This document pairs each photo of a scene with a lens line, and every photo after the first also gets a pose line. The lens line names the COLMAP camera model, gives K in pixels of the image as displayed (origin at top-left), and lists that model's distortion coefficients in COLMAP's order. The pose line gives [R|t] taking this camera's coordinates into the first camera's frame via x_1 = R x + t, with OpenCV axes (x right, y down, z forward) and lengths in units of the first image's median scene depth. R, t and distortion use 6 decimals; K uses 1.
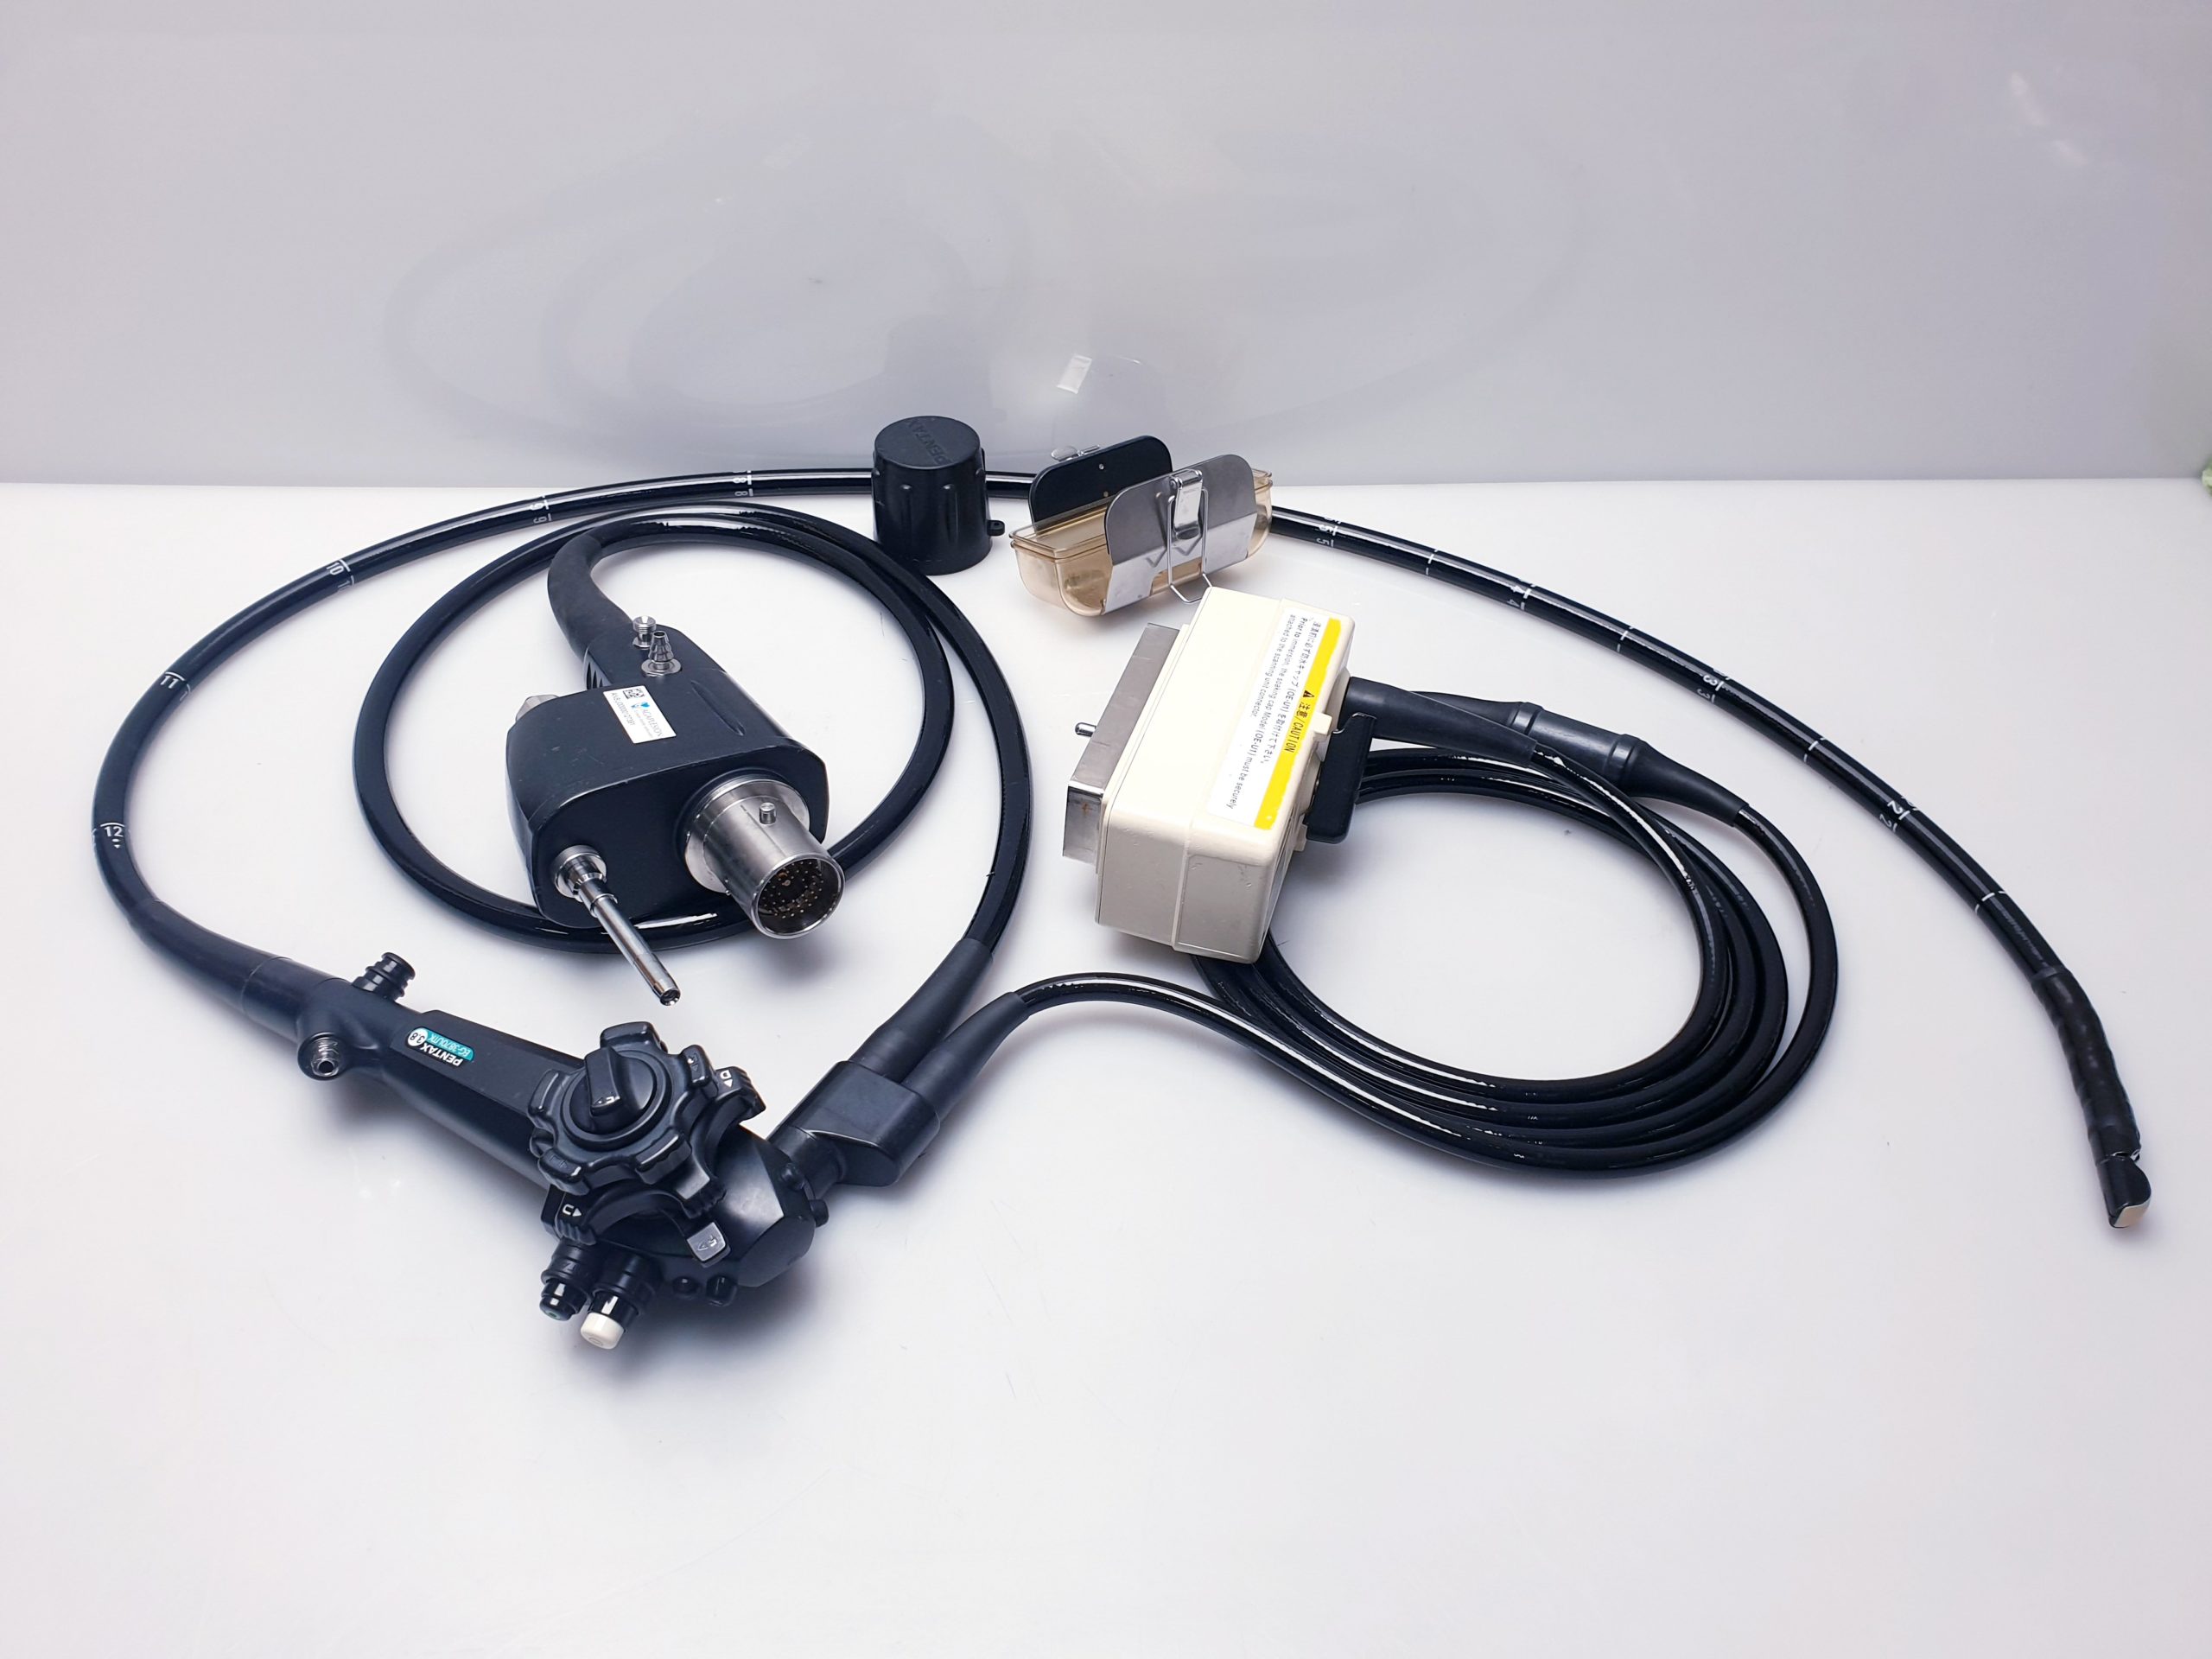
lens RADIAL K [[1751.7, 0, 1106.0], [0, 1751.7, 829.5], [0, 0, 1]] dist [0.220054, -0.720915]
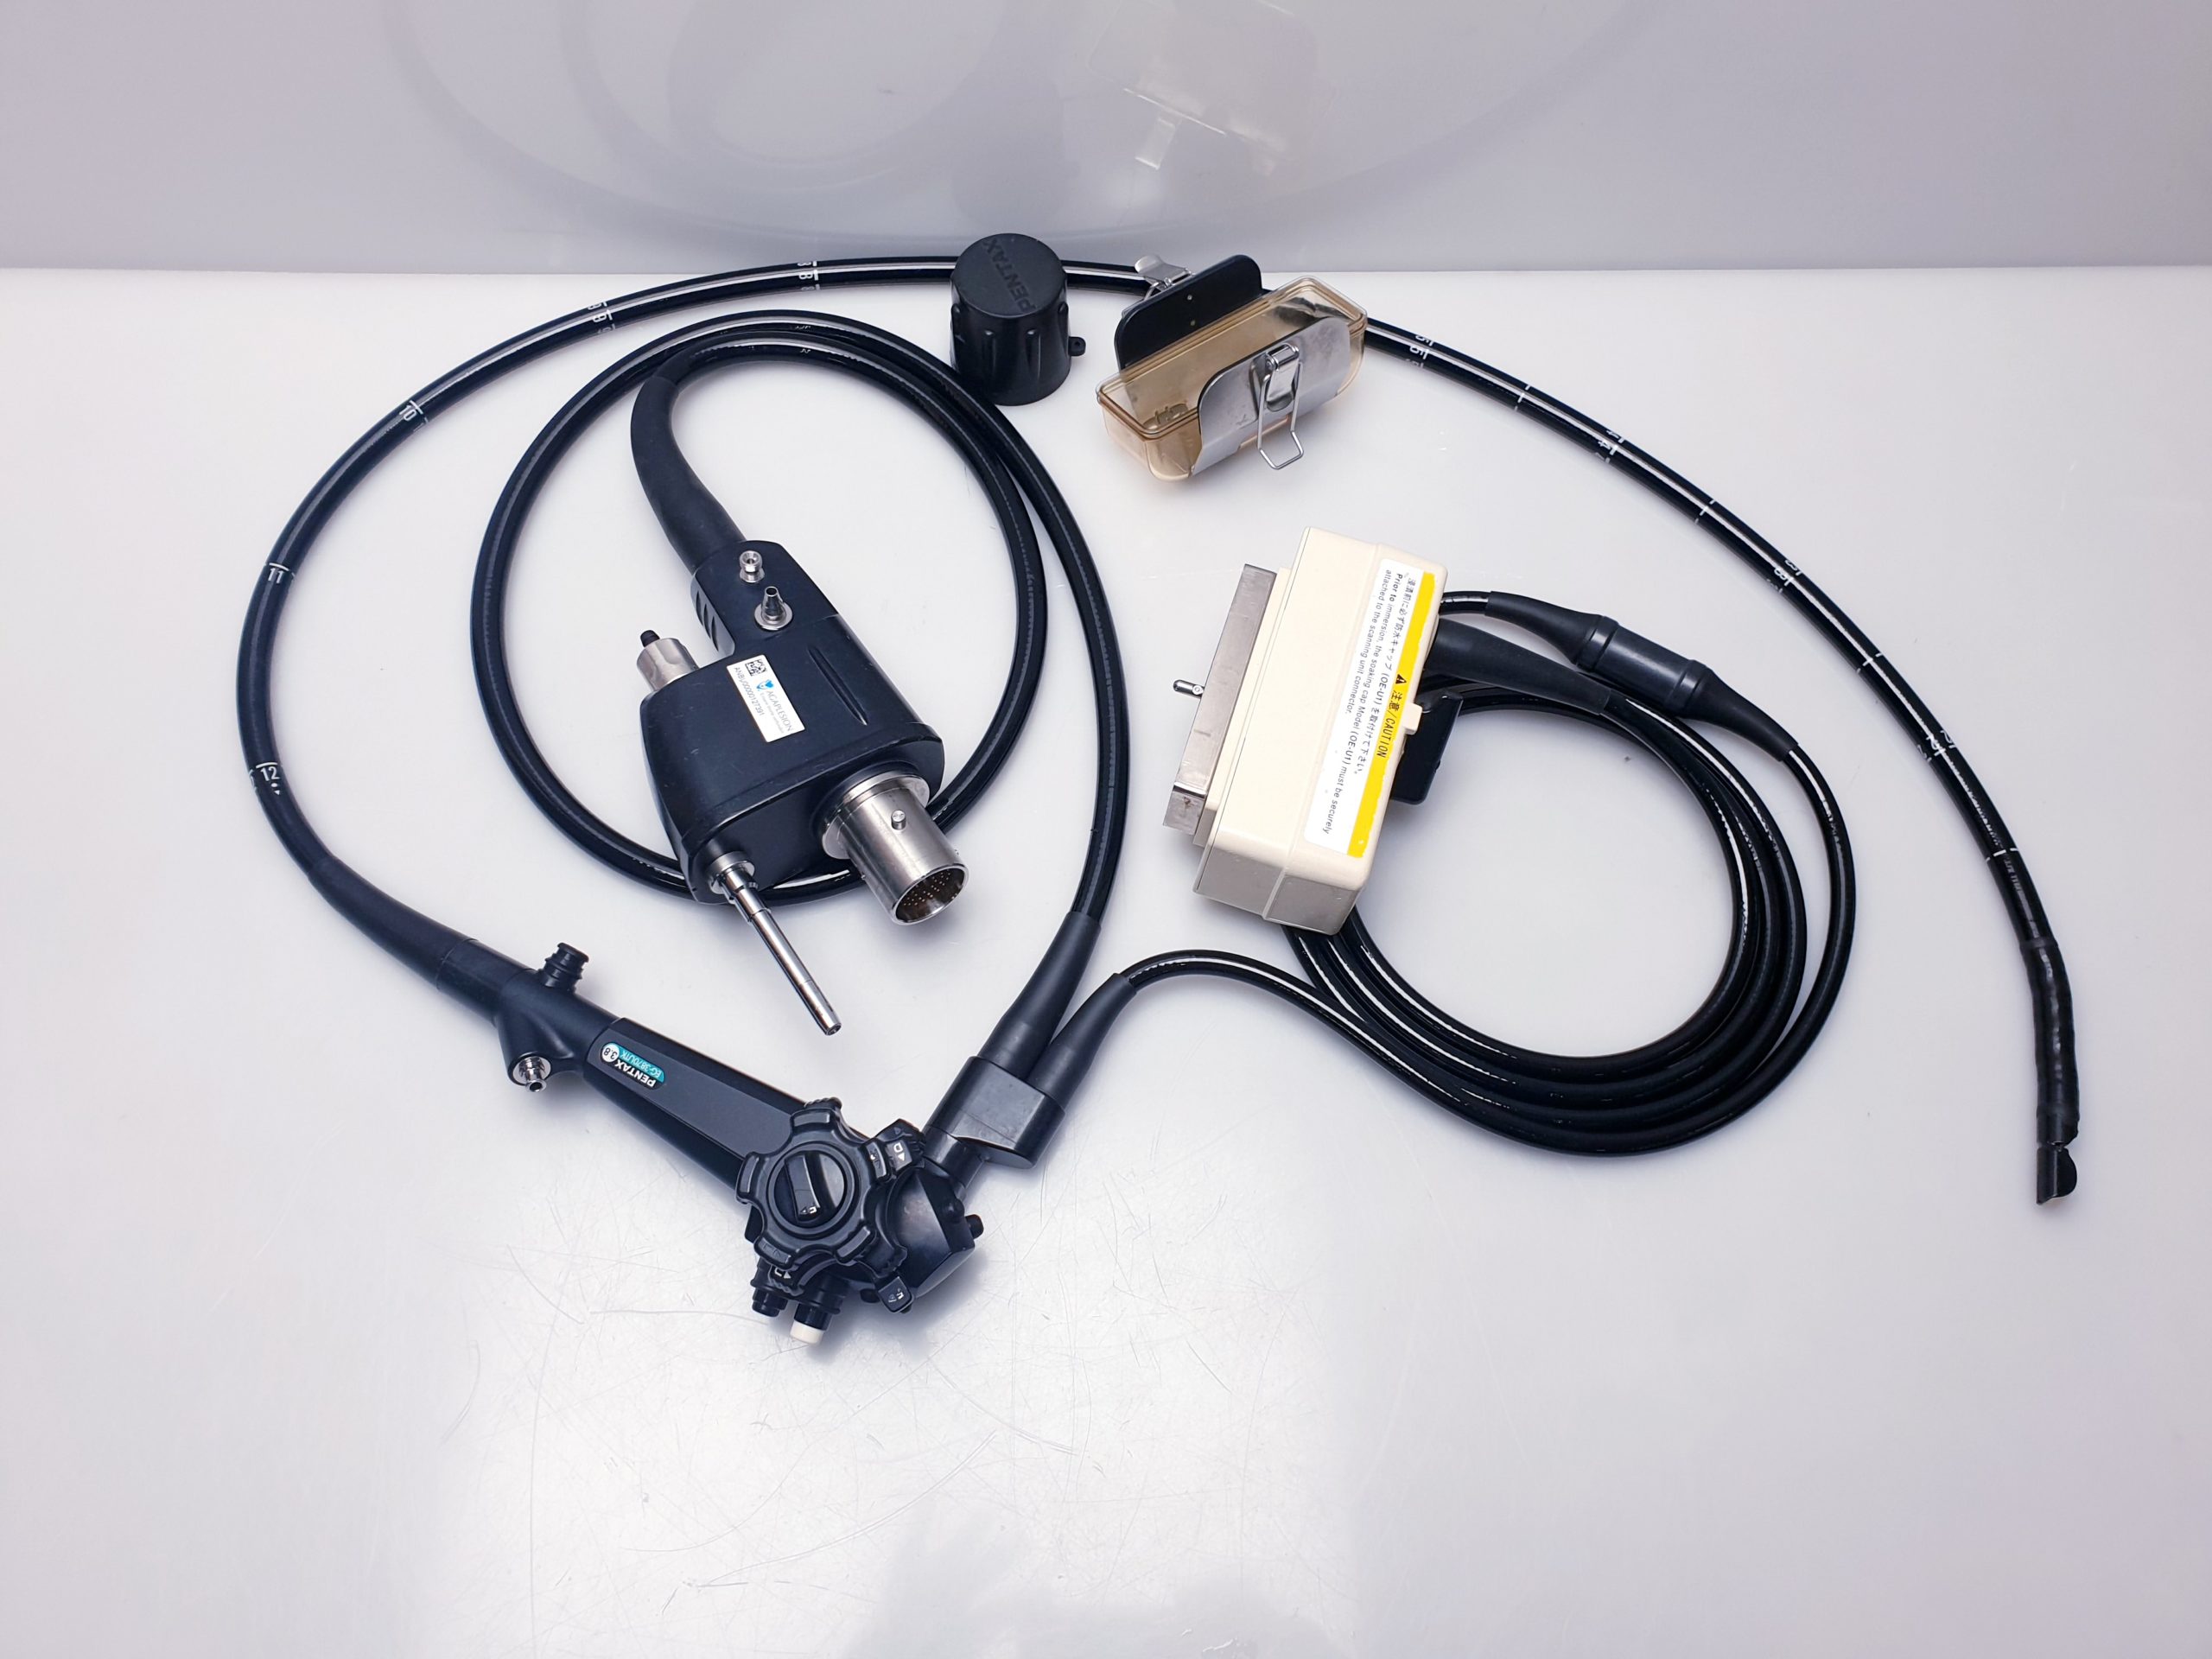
lens RADIAL K [[1751.7, 0, 1106.0], [0, 1751.7, 829.5], [0, 0, 1]] dist [0.220054, -0.720915]
pose [[0.999825, 0.011730, 0.014546, -0.075489], [-0.016484, 0.920306, 0.390853, -0.407727], [-0.008802, -0.391024, 0.920338, 0.002050]]
